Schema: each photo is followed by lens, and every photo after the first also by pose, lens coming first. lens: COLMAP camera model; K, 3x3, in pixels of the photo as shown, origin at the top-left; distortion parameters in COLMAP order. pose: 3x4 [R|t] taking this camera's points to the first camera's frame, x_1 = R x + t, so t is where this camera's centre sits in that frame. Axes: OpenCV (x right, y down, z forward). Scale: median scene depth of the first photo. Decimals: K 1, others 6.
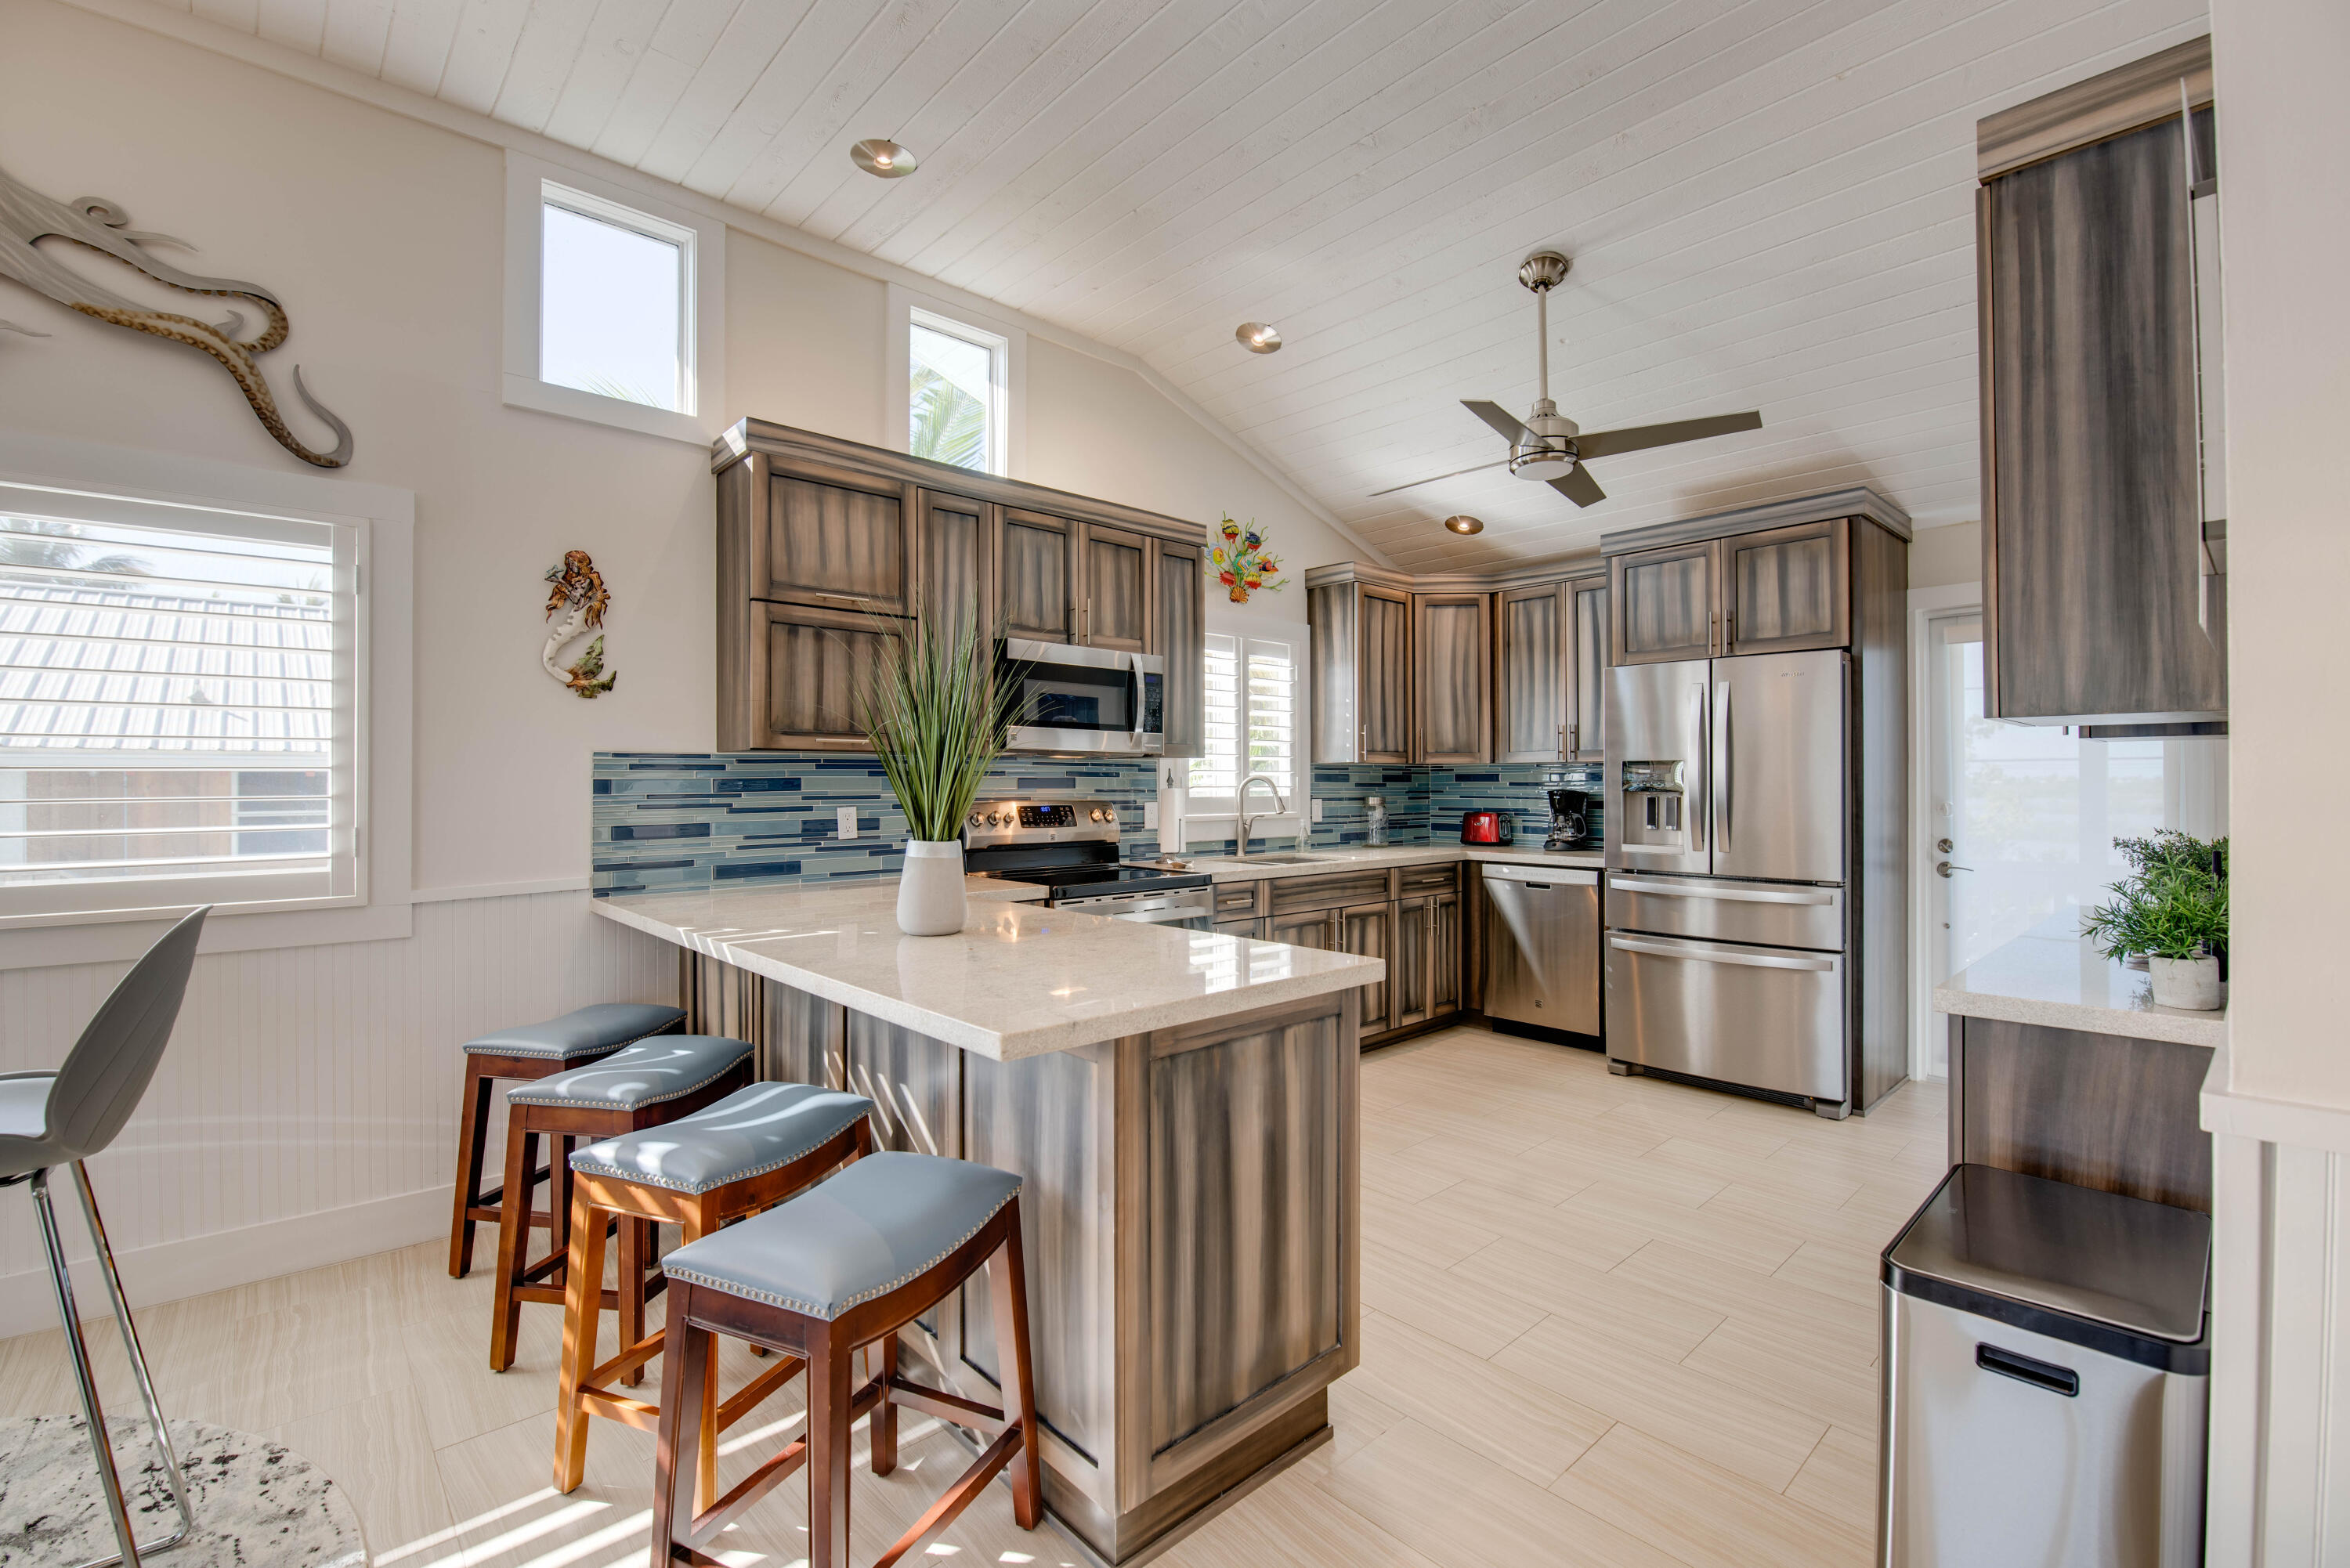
lens RADIAL K [[1019.1, 0, 1175.2], [0, 1019.1, 781.4], [0, 0, 1]] dist [-0.017439, -0.002803]
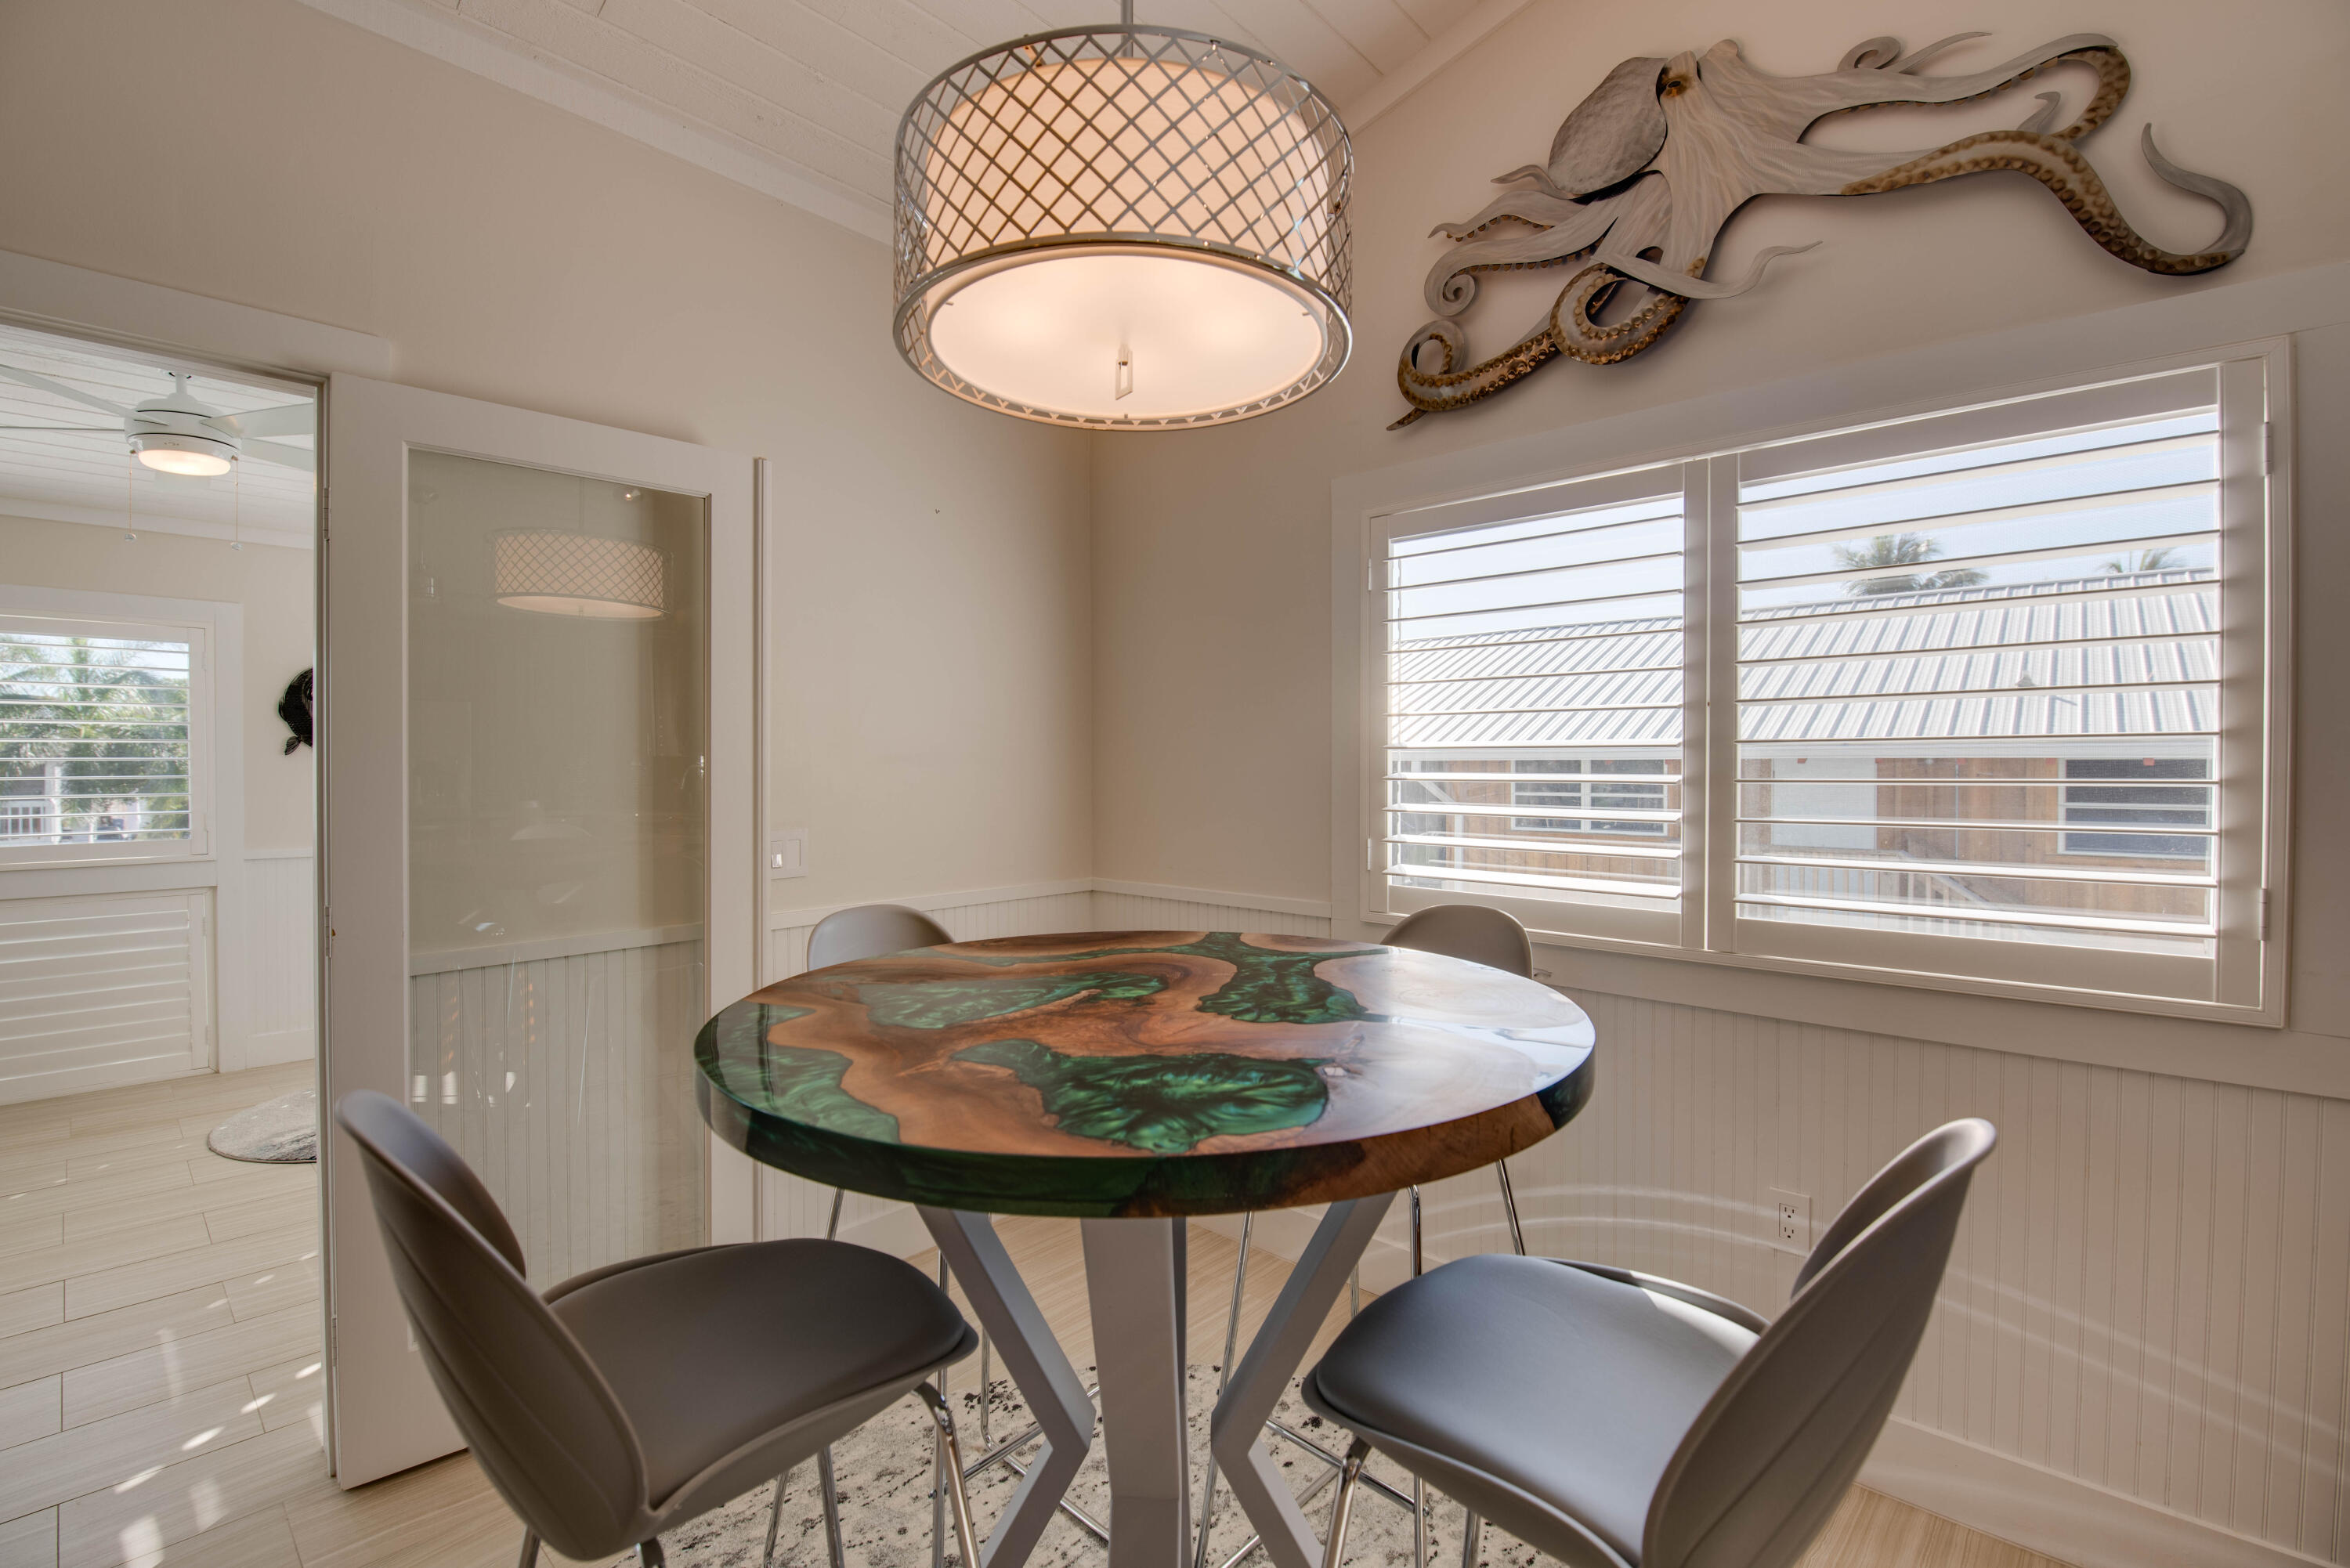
lens RADIAL K [[1019.1, 0, 1161.8], [0, 1019.1, 777.3], [0, 0, 1]] dist [-0.017439, -0.002803]
pose [[0.084302, 0.012755, -0.996359, -0.251516], [0.001270, 0.999916, 0.012908, -0.019562], [0.996439, -0.002353, 0.084279, 0.271212]]
